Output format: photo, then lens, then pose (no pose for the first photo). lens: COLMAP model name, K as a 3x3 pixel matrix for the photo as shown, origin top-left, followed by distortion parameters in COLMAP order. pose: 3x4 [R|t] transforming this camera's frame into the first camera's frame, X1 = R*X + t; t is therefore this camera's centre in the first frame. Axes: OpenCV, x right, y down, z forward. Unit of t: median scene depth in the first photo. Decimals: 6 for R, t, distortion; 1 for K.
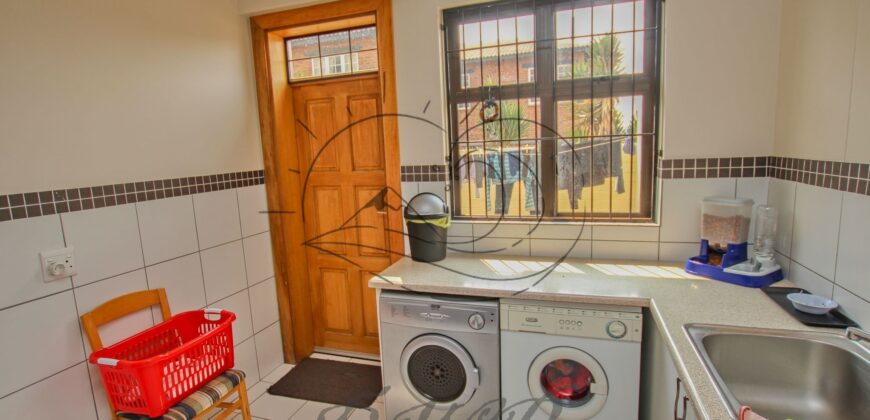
lens RADIAL K [[407.8, 0, 435.0], [0, 407.8, 210.0], [0, 0, 1]] dist [-0.014778, 0.000032]
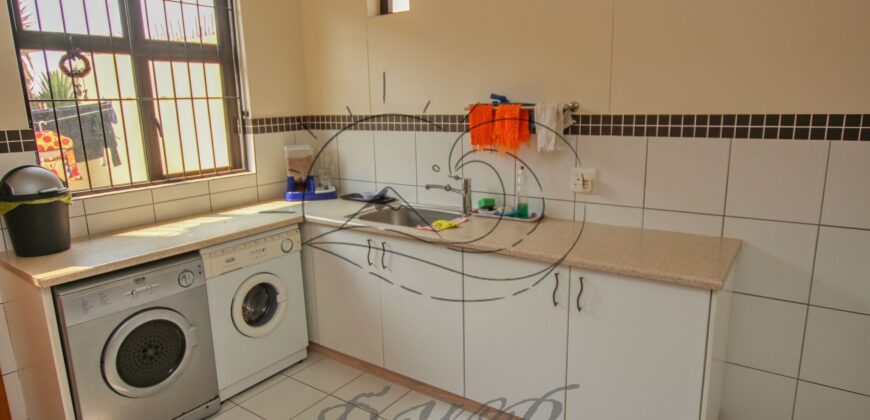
lens RADIAL K [[469.0, 0, 435.0], [0, 469.0, 210.0], [0, 0, 1]] dist [-0.095448, 0.000756]
pose [[0.289665, -0.165989, 0.942625, -0.666934], [0.130893, 0.982464, 0.132781, 0.037918], [-0.948136, 0.084921, 0.306313, 0.068499]]
